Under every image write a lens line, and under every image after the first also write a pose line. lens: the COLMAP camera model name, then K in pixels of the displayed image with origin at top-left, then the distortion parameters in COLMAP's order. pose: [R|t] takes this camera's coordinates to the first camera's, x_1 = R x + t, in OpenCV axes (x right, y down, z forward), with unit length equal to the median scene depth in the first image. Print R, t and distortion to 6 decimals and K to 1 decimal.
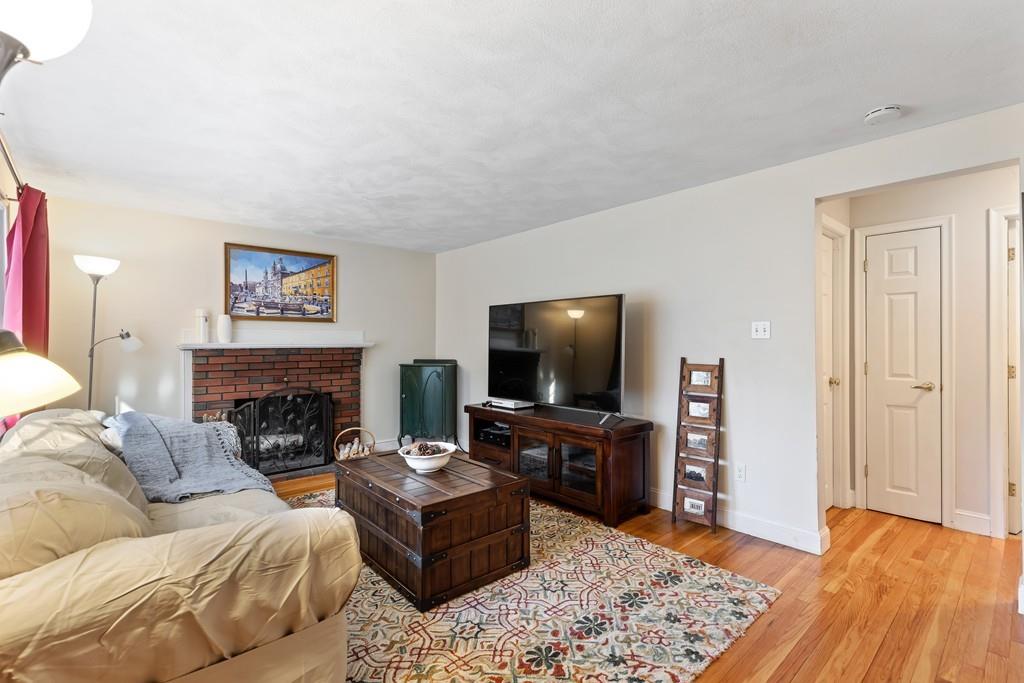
lens RADIAL K [[463.2, 0, 512.3], [0, 463.2, 349.0], [0, 0, 1]] dist [0.000240, 0.000043]
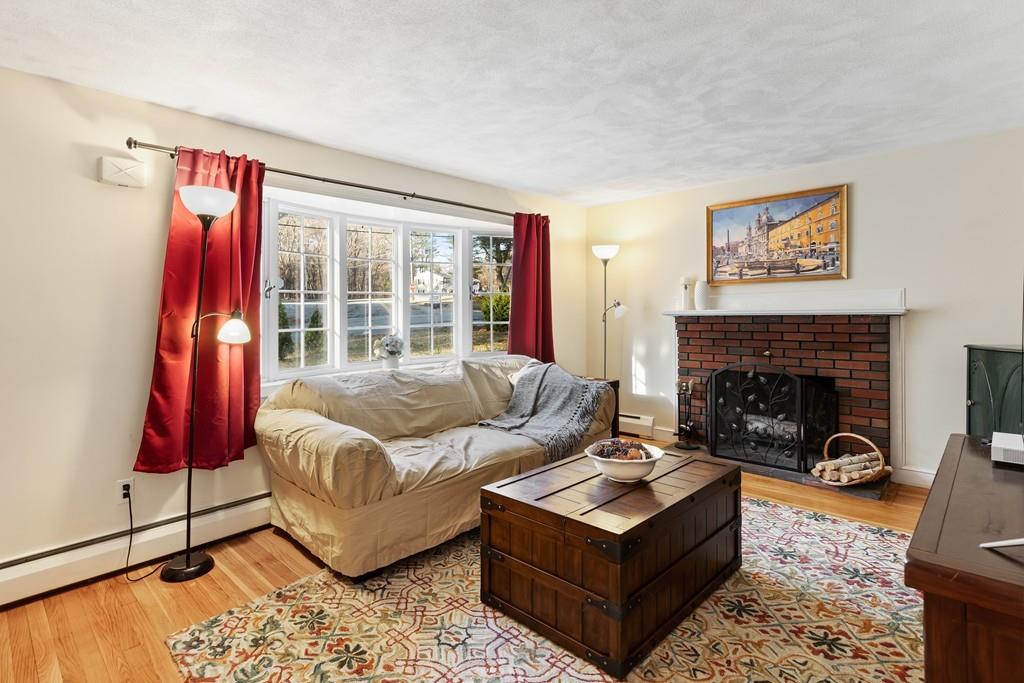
lens RADIAL K [[509.2, 0, 485.5], [0, 509.2, 313.1], [0, 0, 1]] dist [0.000647, 0.000197]
pose [[0.060973, 0.001509, -0.998138, 0.399763], [-0.001312, 0.999998, 0.001432, -0.006725], [0.998139, 0.001223, 0.060975, 0.454647]]
